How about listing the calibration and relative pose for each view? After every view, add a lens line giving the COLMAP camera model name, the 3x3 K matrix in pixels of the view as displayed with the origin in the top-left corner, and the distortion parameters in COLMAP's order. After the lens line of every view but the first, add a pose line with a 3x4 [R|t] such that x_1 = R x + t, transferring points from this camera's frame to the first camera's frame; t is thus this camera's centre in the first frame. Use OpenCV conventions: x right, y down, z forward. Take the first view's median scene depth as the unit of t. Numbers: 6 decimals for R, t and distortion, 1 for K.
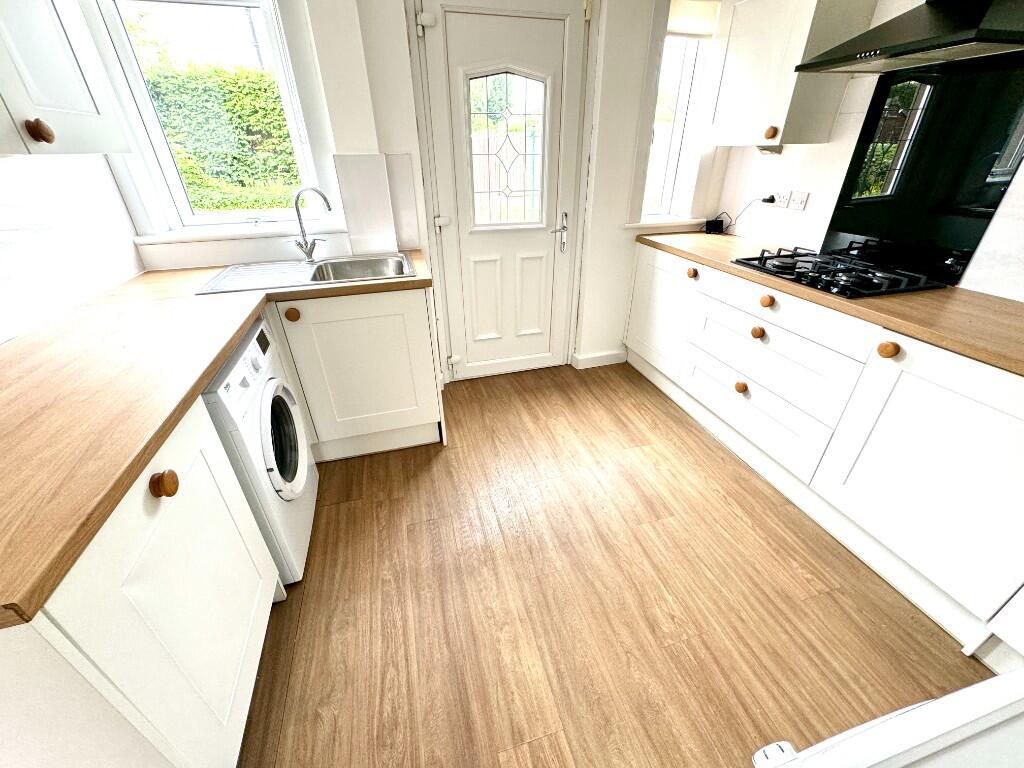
lens RADIAL K [[410.0, 0, 510.9], [0, 410.0, 384.5], [0, 0, 1]] dist [-0.003854, 0.000710]
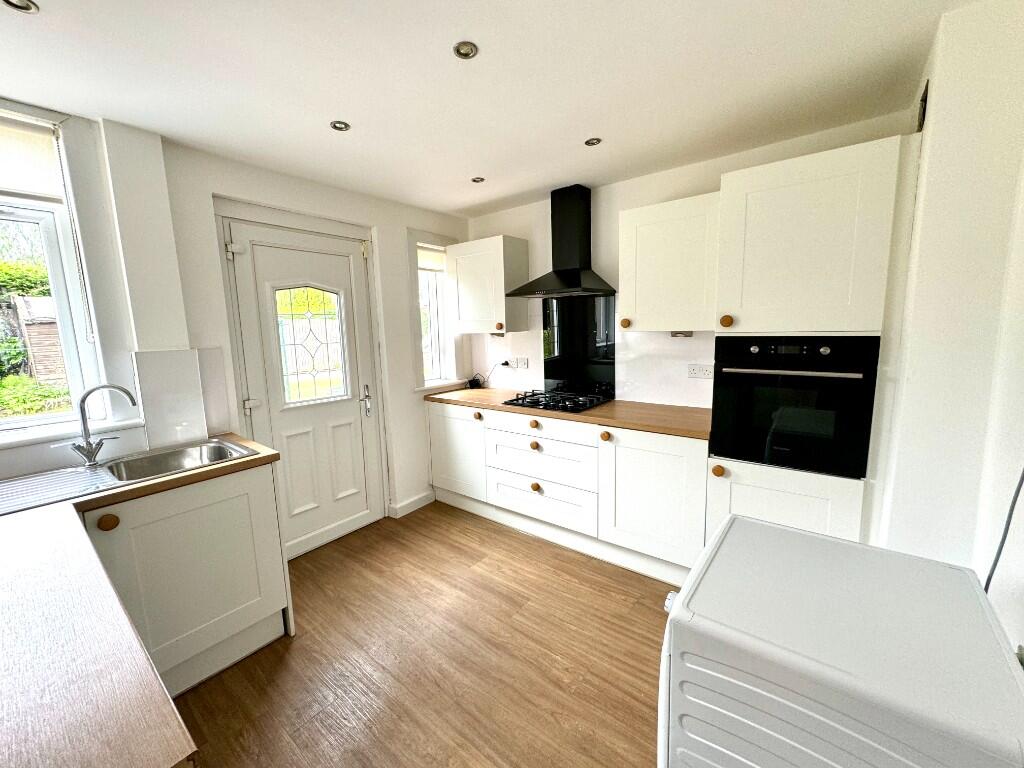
lens RADIAL K [[410.0, 0, 512.5], [0, 410.0, 383.8], [0, 0, 1]] dist [-0.003854, 0.000710]
pose [[0.806342, -0.094105, 0.583915, -0.268111], [0.308929, 0.908896, -0.280127, 0.053222], [-0.504357, 0.406266, 0.761953, -0.153234]]
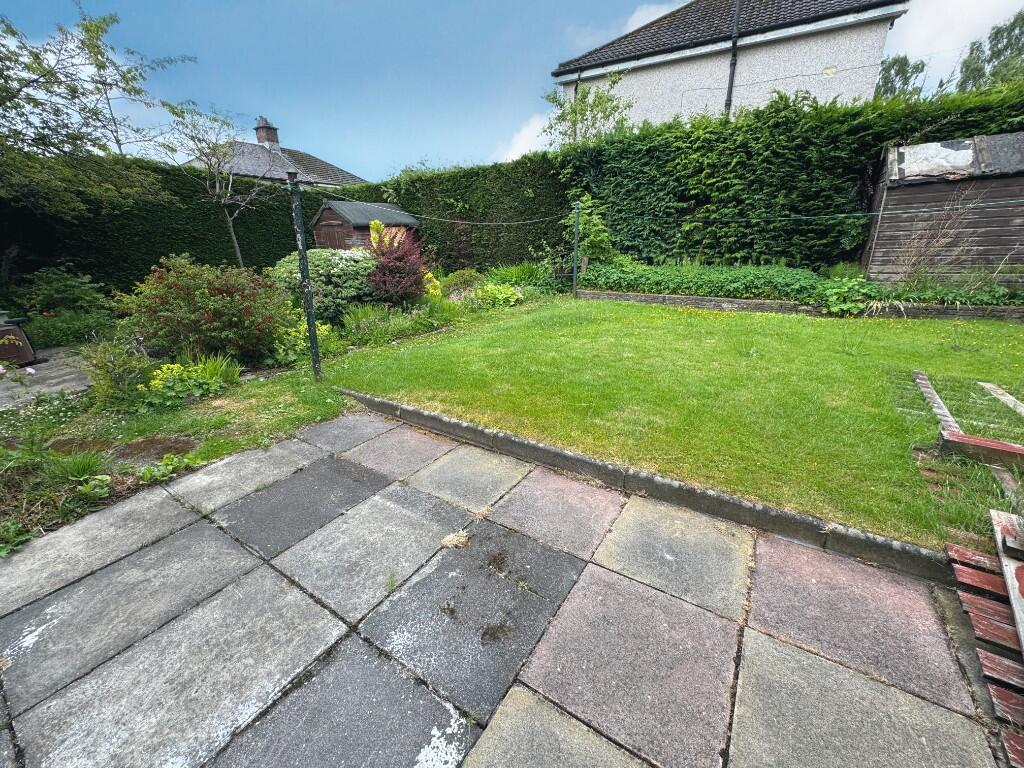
lens RADIAL K [[410.0, 0, 513.6], [0, 410.0, 386.5], [0, 0, 1]] dist [-0.003854, 0.000710]
pose [[0.662788, 0.245172, -0.707533, -1.041275], [-0.357043, 0.934026, -0.010808, -0.796745], [0.658204, 0.259783, 0.706598, 1.621172]]
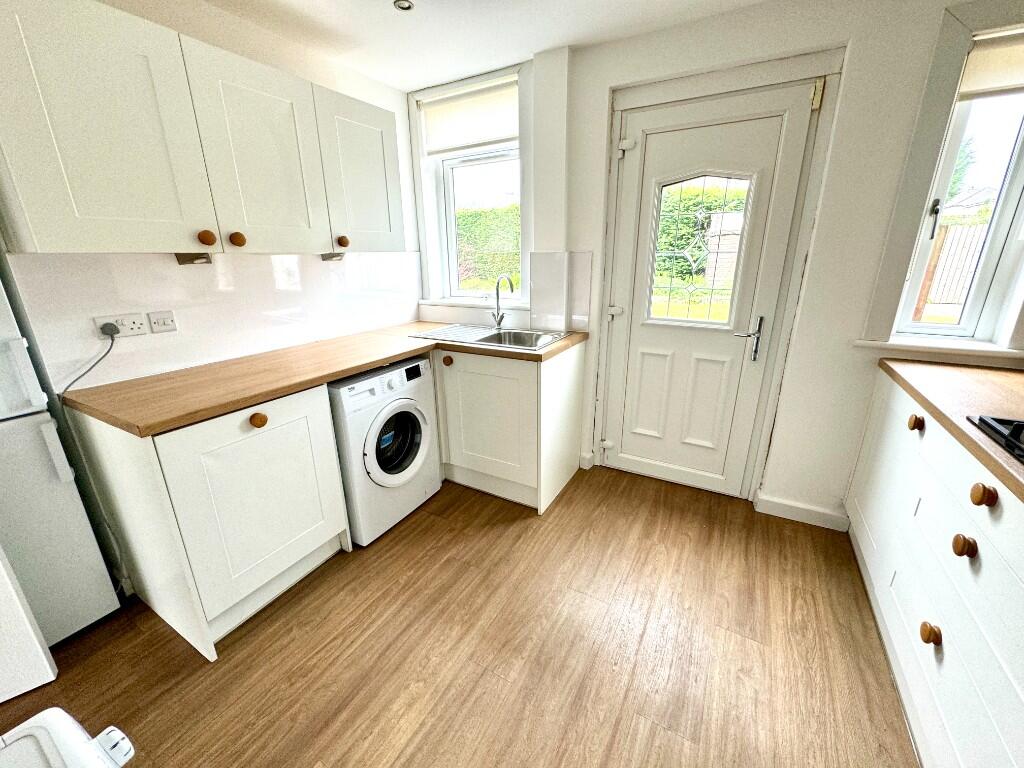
lens RADIAL K [[410.0, 0, 511.0], [0, 410.0, 384.0], [0, 0, 1]] dist [-0.003854, 0.000710]
pose [[0.697315, 0.217841, -0.682860, 0.456895], [-0.350727, 0.934552, -0.060017, -0.075040], [0.625094, 0.281348, 0.728080, 0.137585]]
